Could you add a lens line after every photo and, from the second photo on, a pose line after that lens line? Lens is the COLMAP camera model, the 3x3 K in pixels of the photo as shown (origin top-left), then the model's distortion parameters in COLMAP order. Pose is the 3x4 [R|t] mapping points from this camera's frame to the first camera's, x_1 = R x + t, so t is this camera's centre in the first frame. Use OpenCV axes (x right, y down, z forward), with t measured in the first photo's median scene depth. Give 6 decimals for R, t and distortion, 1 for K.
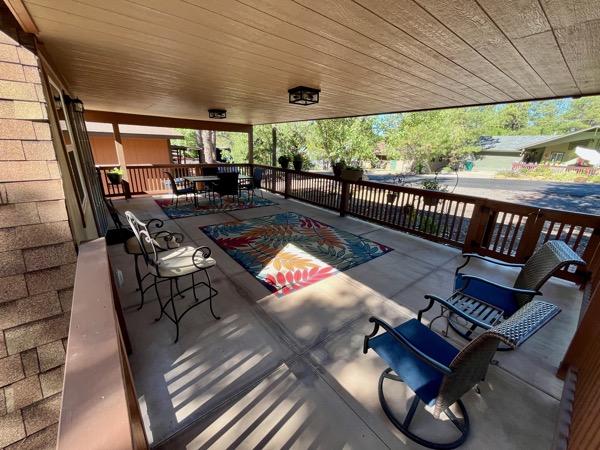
lens RADIAL K [[242.6, 0, 304.3], [0, 242.6, 227.7], [0, 0, 1]] dist [-0.001920, -0.000423]
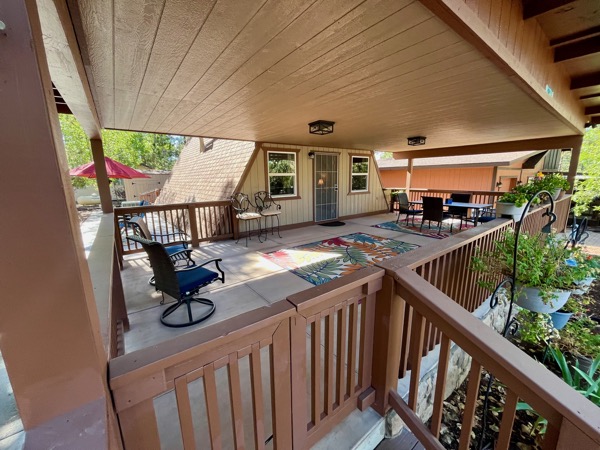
lens RADIAL K [[242.6, 0, 299.5], [0, 242.6, 226.1], [0, 0, 1]] dist [-0.001920, -0.000423]
pose [[-0.043680, 0.164203, -0.985459, 1.062321], [-0.298850, 0.939086, 0.169722, -0.195739], [0.953300, 0.301918, 0.008052, 0.821736]]
